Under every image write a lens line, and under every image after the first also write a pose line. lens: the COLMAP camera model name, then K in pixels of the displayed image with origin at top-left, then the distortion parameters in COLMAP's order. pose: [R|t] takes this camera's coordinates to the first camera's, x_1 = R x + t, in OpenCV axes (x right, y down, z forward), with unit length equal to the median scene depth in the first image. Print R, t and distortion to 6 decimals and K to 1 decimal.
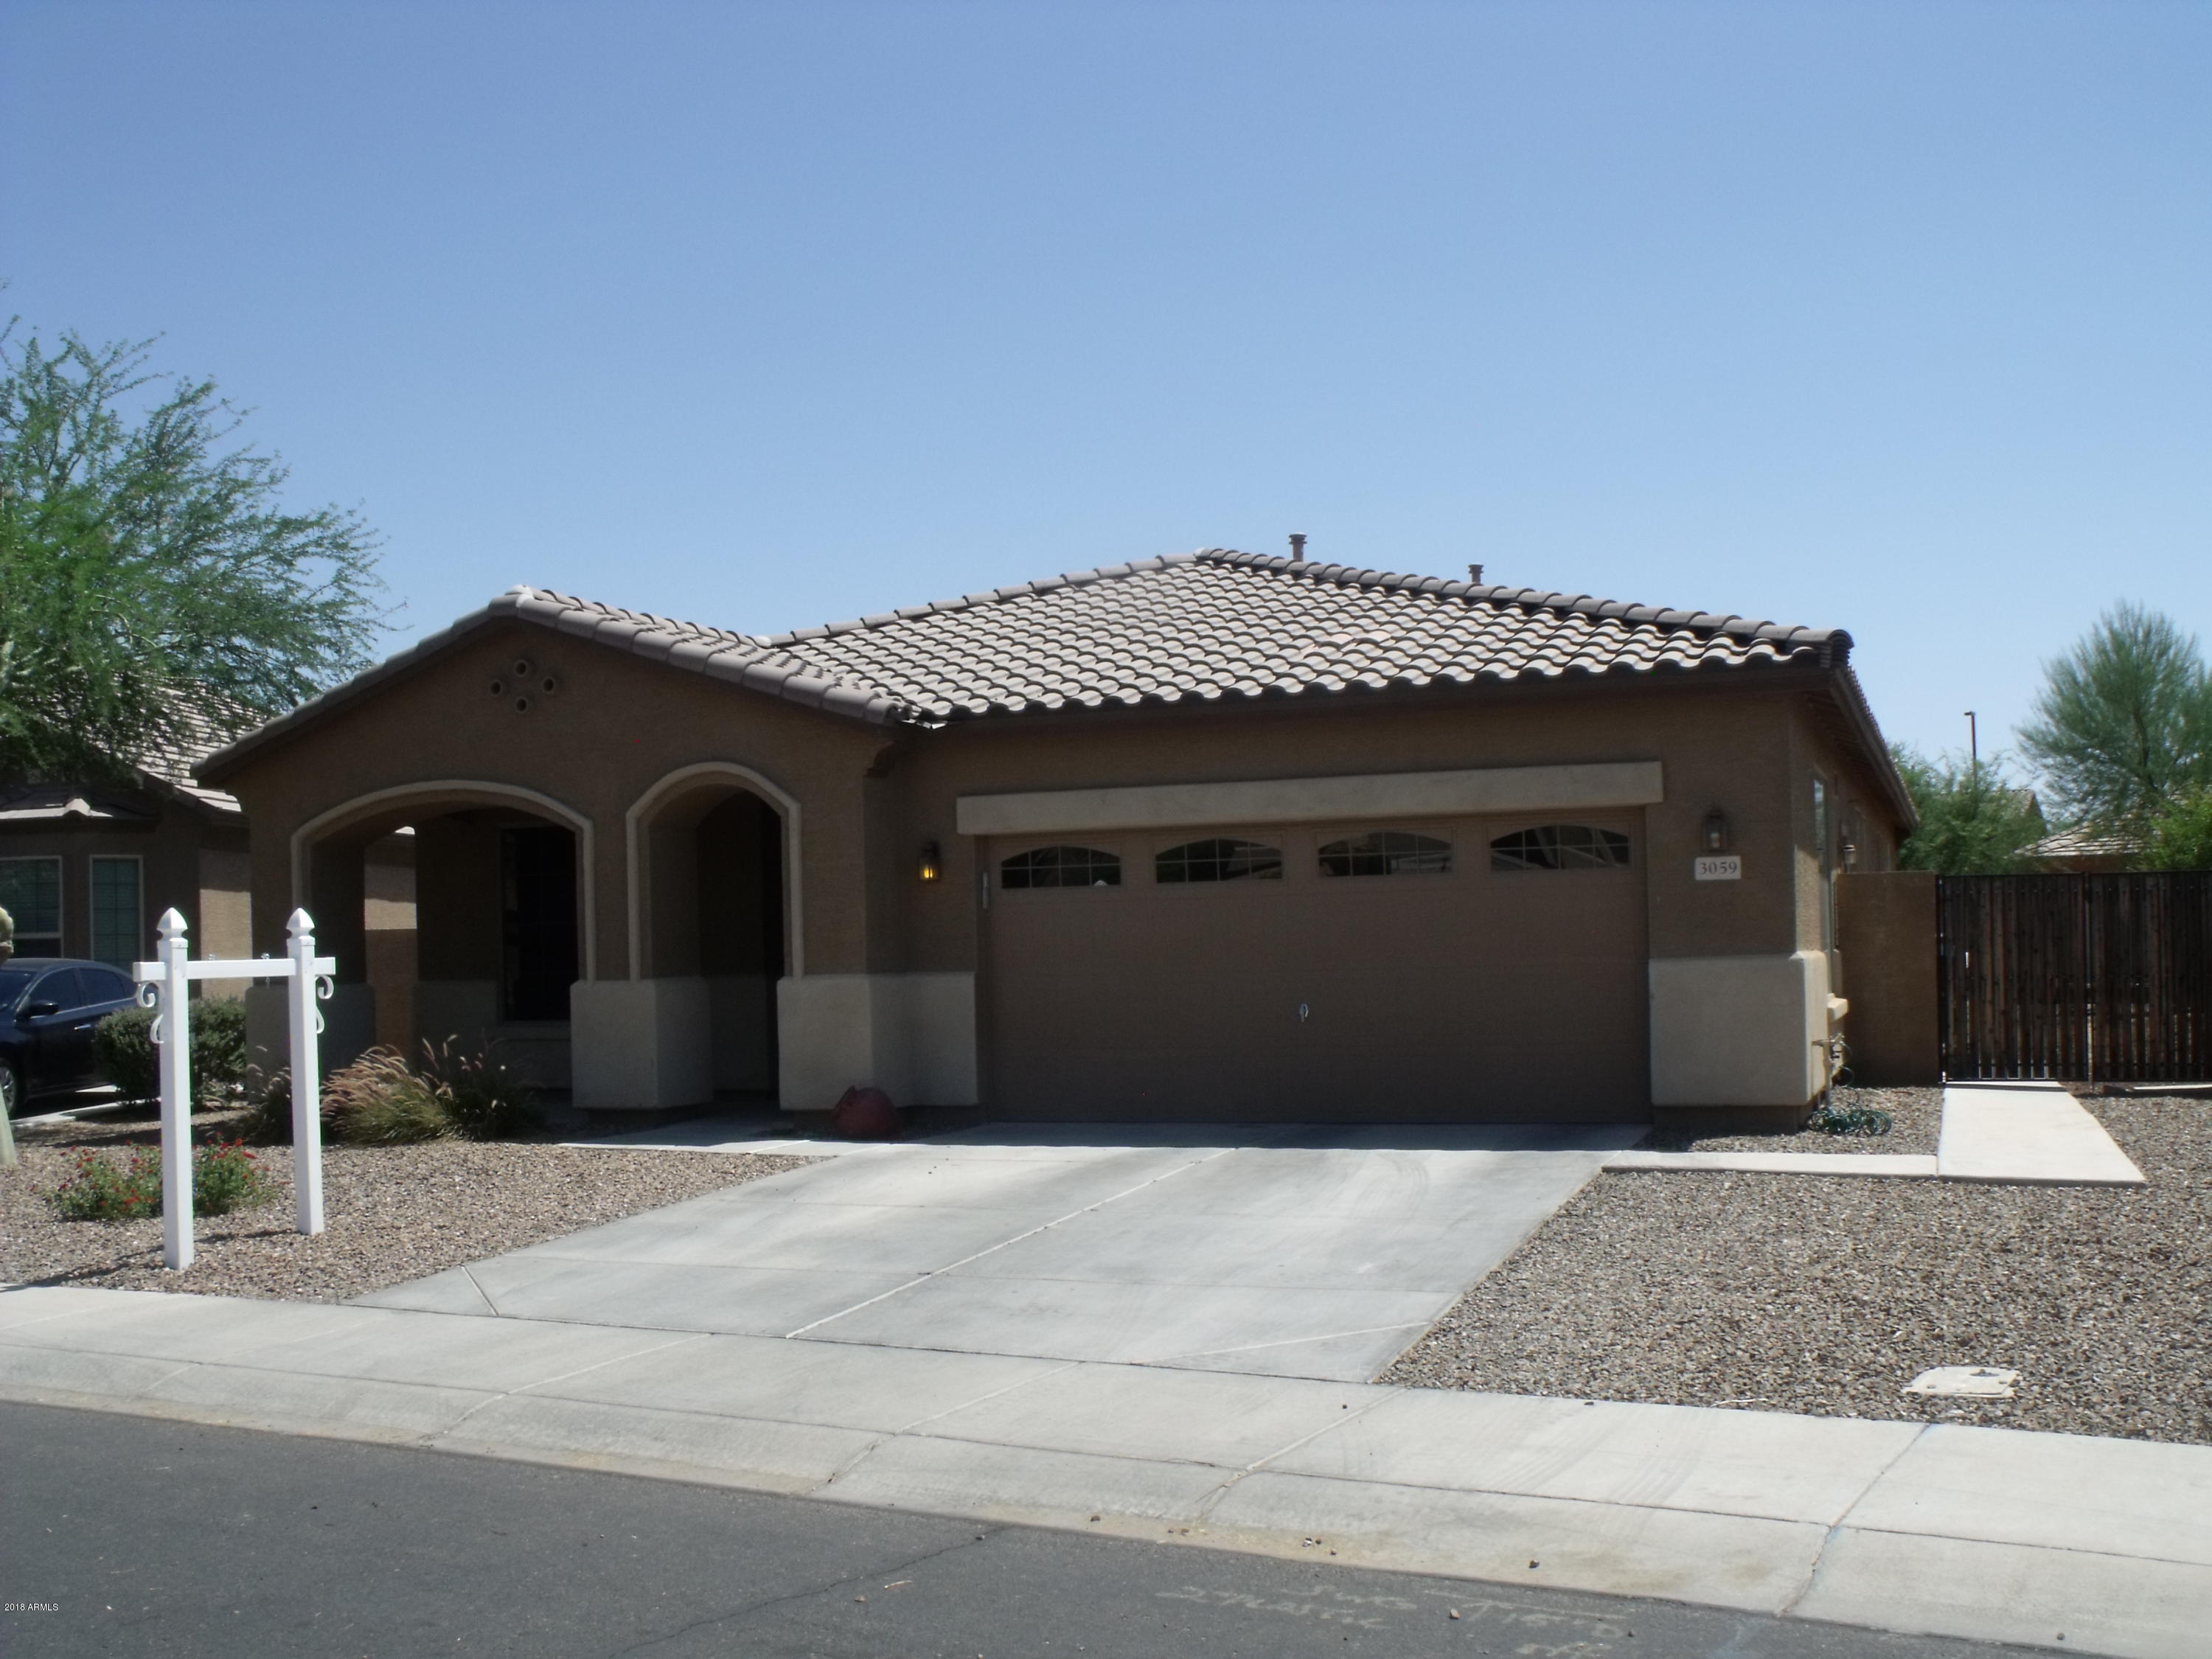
lens RADIAL K [[2194.2, 0, 1096.8], [0, 2194.2, 888.7], [0, 0, 1]] dist [-0.221018, 0.230893]
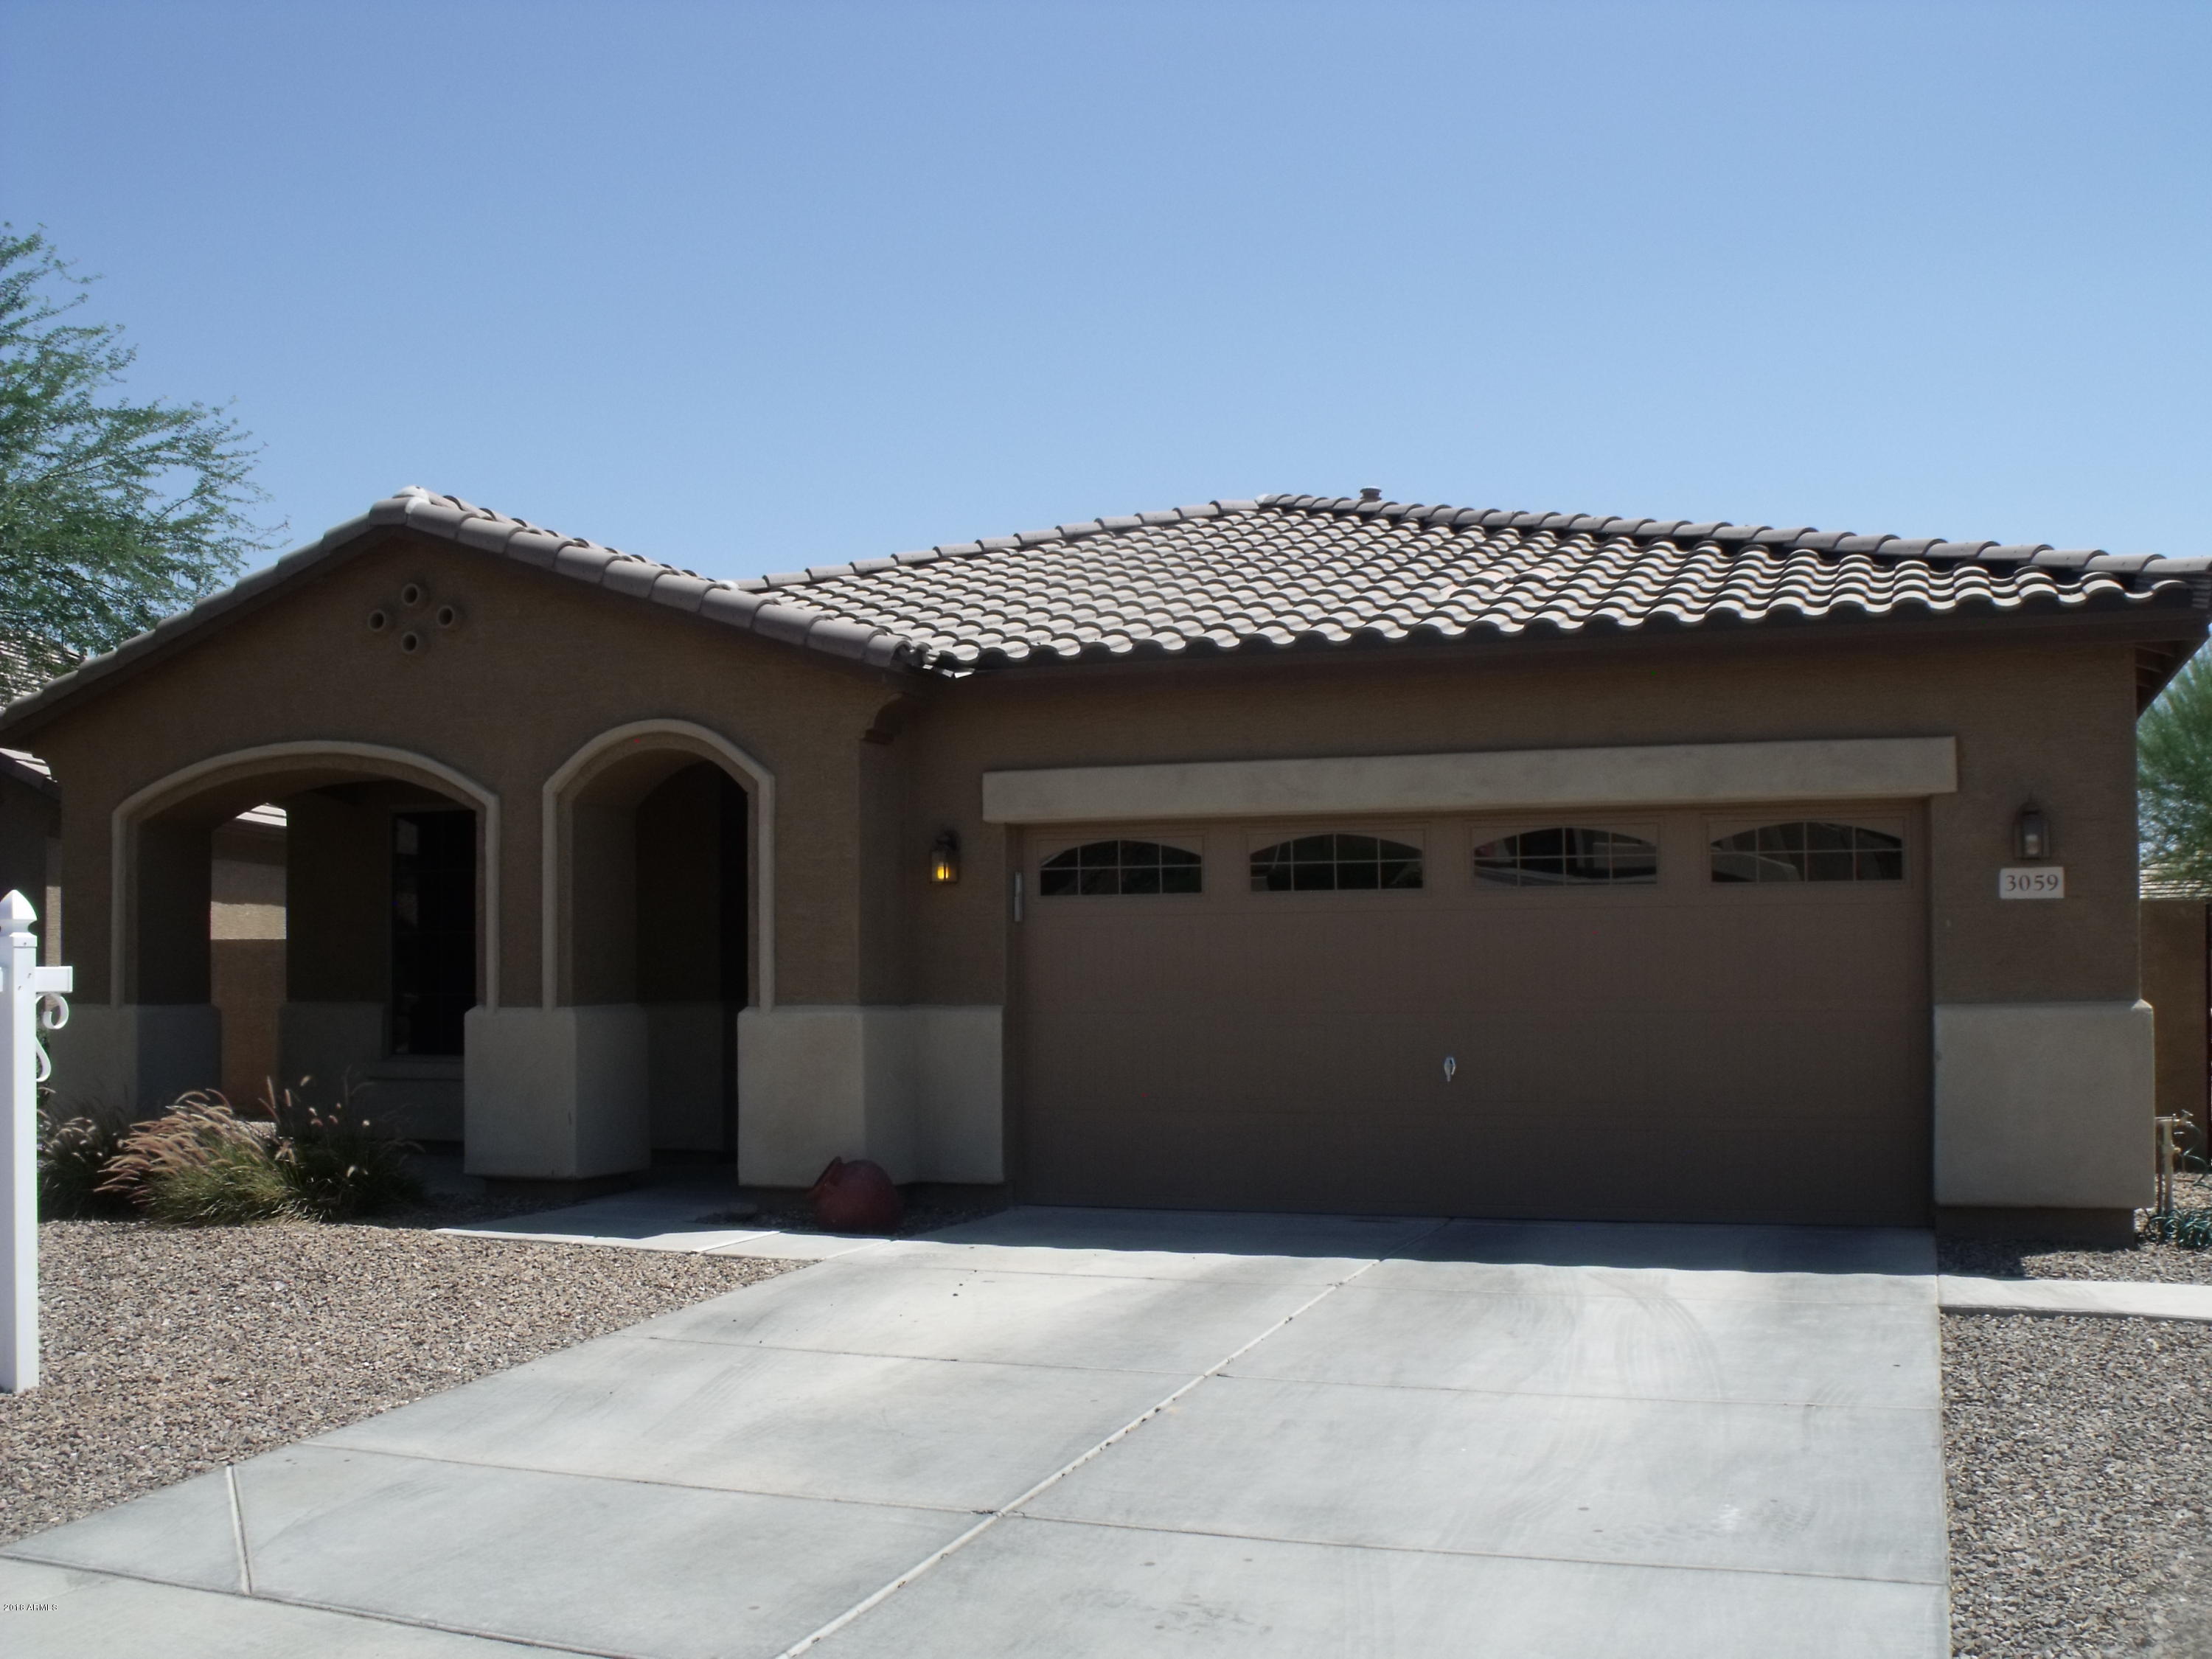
lens RADIAL K [[2194.2, 0, 1096.8], [0, 2194.2, 888.7], [0, 0, 1]] dist [-0.221018, 0.230893]
pose [[0.999595, 0.020432, 0.019817, -0.039788], [-0.020144, 0.999690, -0.014654, 0.008388], [-0.020110, 0.014249, 0.999696, 0.254024]]
